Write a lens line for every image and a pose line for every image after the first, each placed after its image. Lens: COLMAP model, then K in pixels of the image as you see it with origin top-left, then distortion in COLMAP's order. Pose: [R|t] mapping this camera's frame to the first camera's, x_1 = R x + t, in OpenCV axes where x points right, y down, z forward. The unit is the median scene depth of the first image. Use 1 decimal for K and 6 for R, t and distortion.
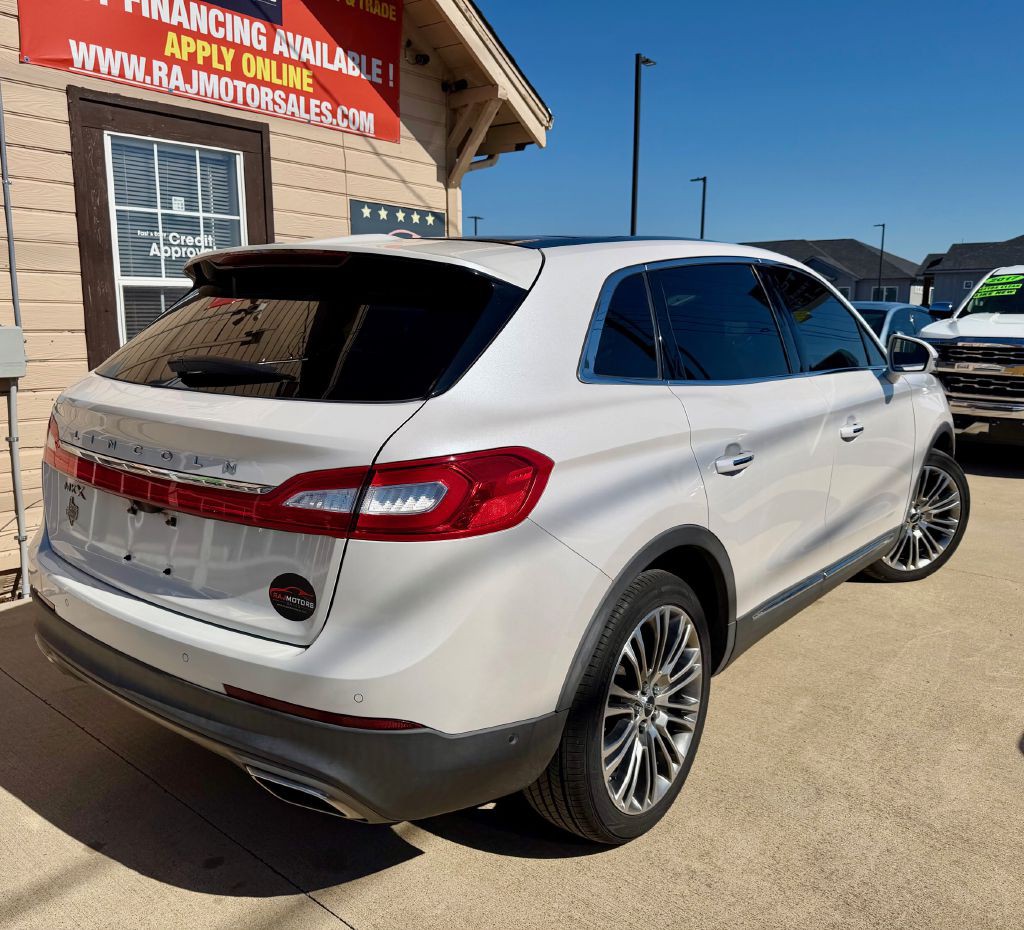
lens RADIAL K [[878.0, 0, 493.0], [0, 878.0, 464.5], [0, 0, 1]] dist [0.052903, -0.078945]
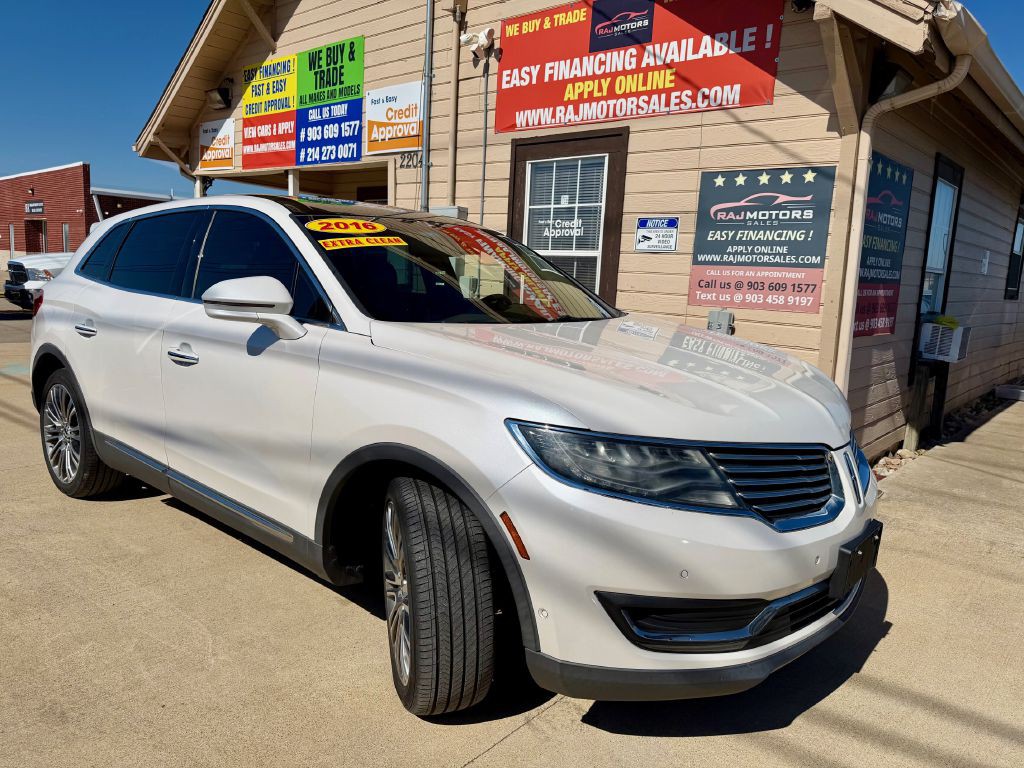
lens RADIAL K [[721.8, 0, 512.0], [0, 721.8, 384.0], [0, 0, 1]] dist [0.148768, -0.281177]
pose [[-0.025641, 0.144640, -0.989152, 0.875642], [-0.224636, 0.963339, 0.146688, -0.152834], [0.974105, 0.225961, 0.007790, 0.951917]]
